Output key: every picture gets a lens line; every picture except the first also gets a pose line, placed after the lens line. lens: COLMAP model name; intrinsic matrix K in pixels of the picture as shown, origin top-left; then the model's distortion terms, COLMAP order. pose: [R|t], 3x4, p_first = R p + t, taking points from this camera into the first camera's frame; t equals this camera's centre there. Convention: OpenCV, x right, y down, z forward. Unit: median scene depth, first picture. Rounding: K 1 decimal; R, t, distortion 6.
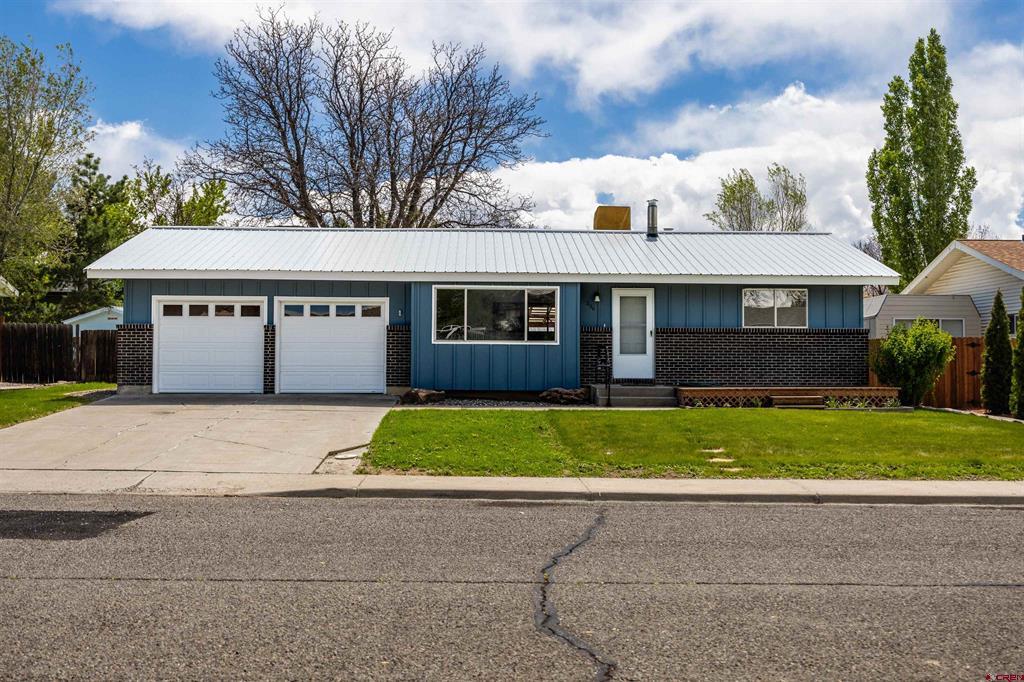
lens RADIAL K [[979.4, 0, 512.0], [0, 979.4, 341.0], [0, 0, 1]] dist [-0.001277, 0.009725]
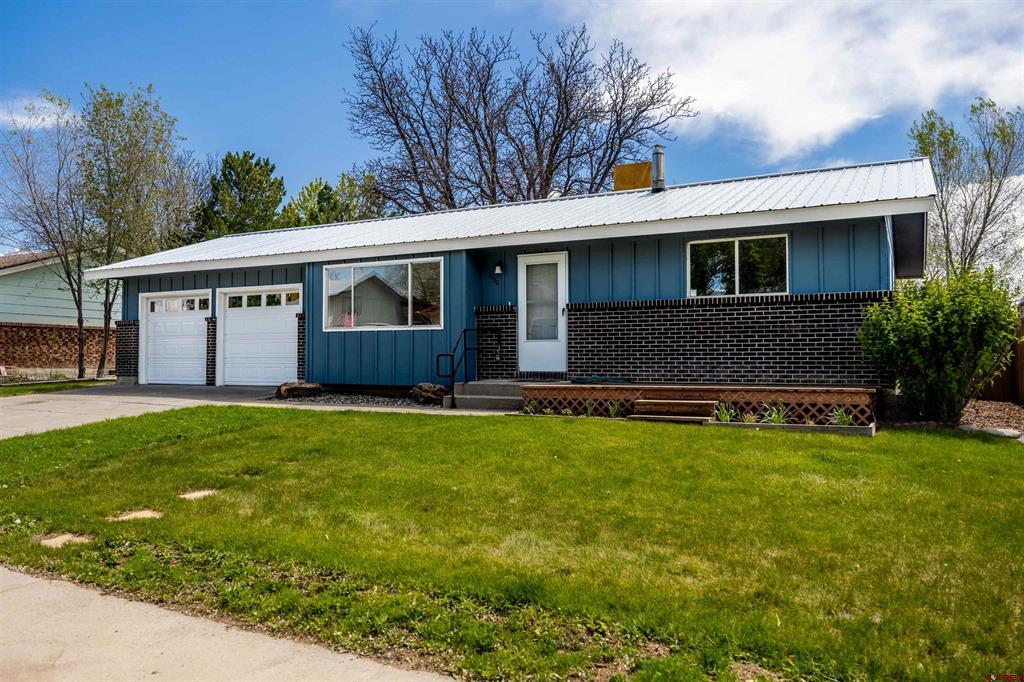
lens RADIAL K [[740.0, 0, 530.8], [0, 740.0, 338.6], [0, 0, 1]] dist [-0.001971, -0.002399]
pose [[0.868608, -0.019224, -0.495126, 0.405497], [0.013133, 0.999789, -0.015779, 0.021829], [0.495325, 0.007203, 0.868678, 0.504295]]
